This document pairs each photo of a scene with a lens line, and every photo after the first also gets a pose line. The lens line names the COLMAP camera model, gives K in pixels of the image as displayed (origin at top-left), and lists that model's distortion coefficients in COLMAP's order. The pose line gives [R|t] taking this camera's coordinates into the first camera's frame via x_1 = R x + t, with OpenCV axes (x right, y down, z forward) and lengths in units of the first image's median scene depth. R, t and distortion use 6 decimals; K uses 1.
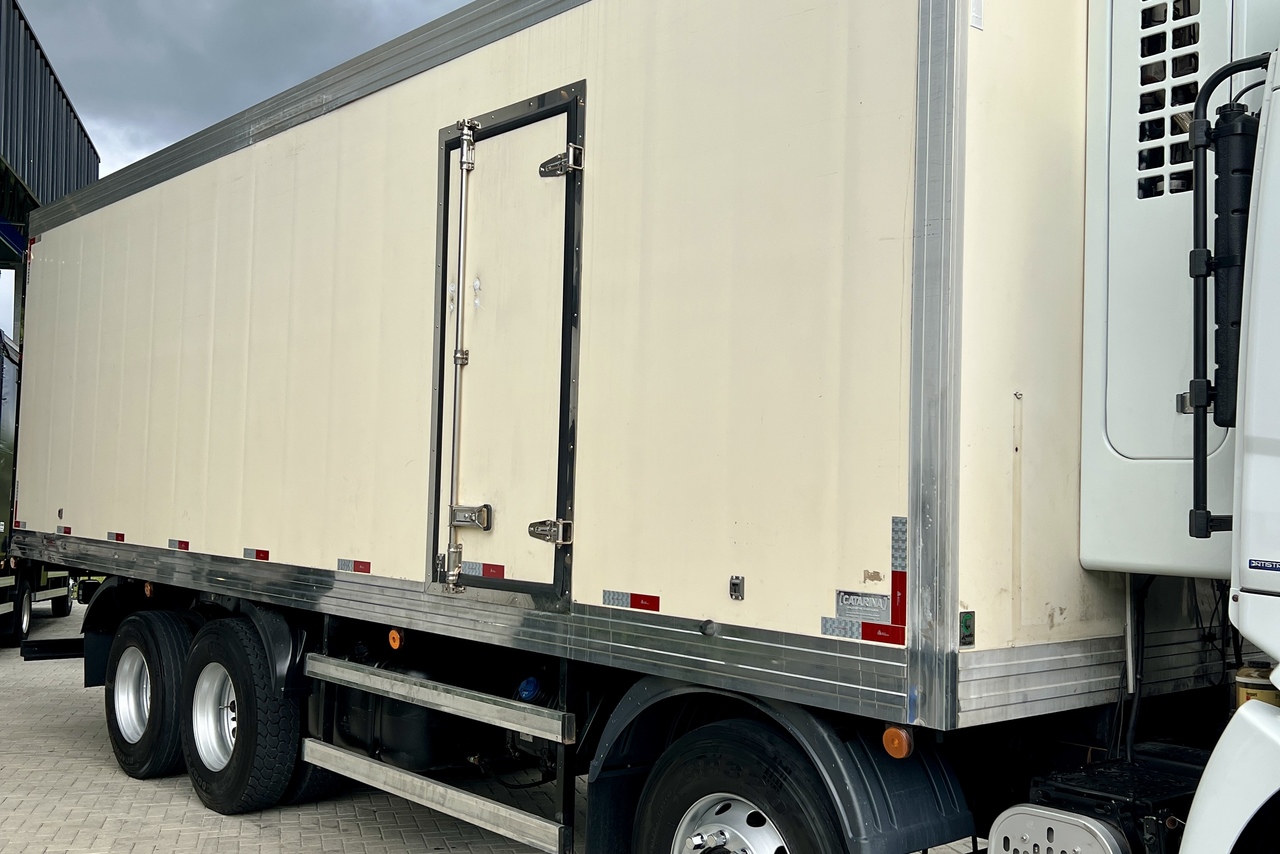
lens RADIAL K [[1257.1, 0, 640.0], [0, 1257.1, 427.0], [0, 0, 1]] dist [0.142070, -0.294763]
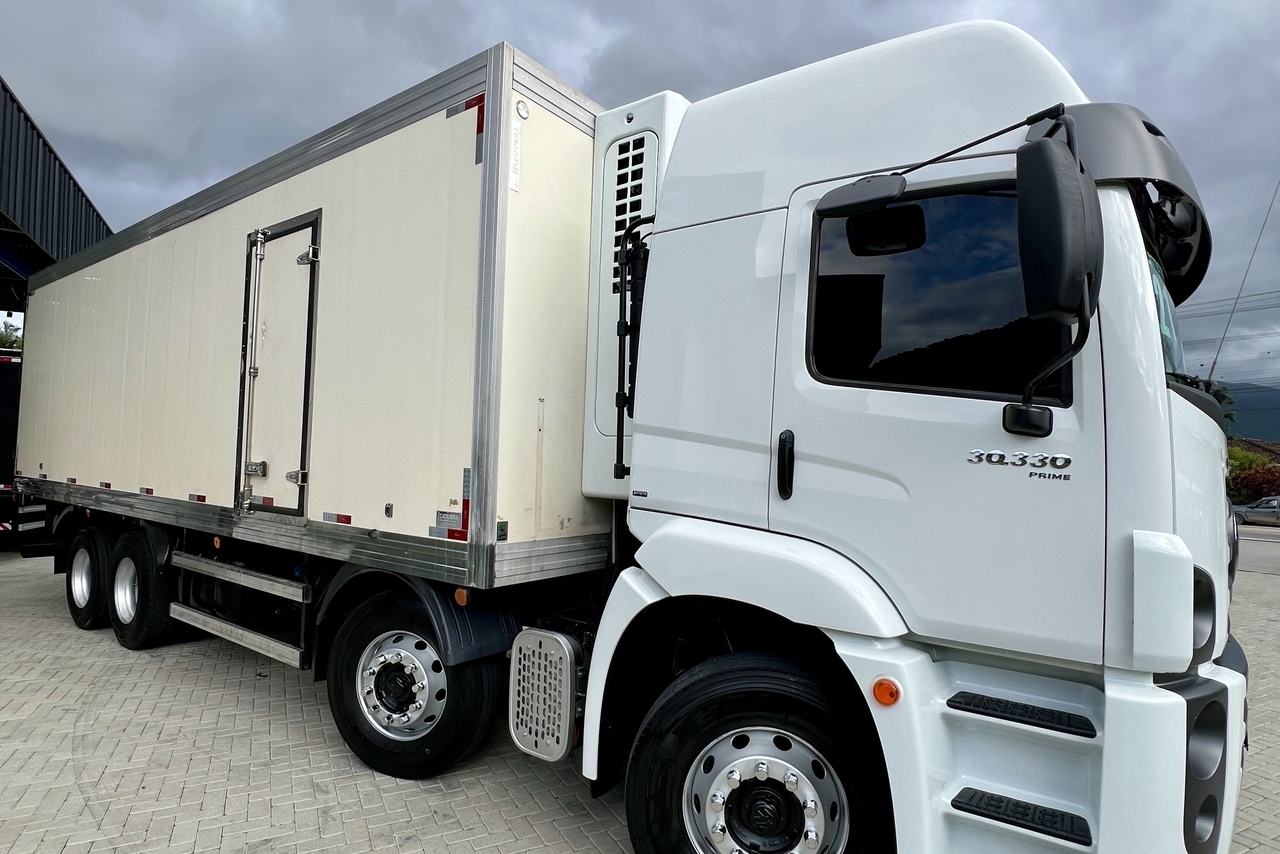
lens RADIAL K [[675.5, 0, 641.4], [0, 675.5, 431.0], [0, 0, 1]] dist [-0.000068, -0.000420]
pose [[0.979016, 0.011911, 0.203433, 0.202123], [-0.014658, 0.999821, 0.012003, 0.004549], [-0.203253, -0.014733, 0.979015, 0.036803]]
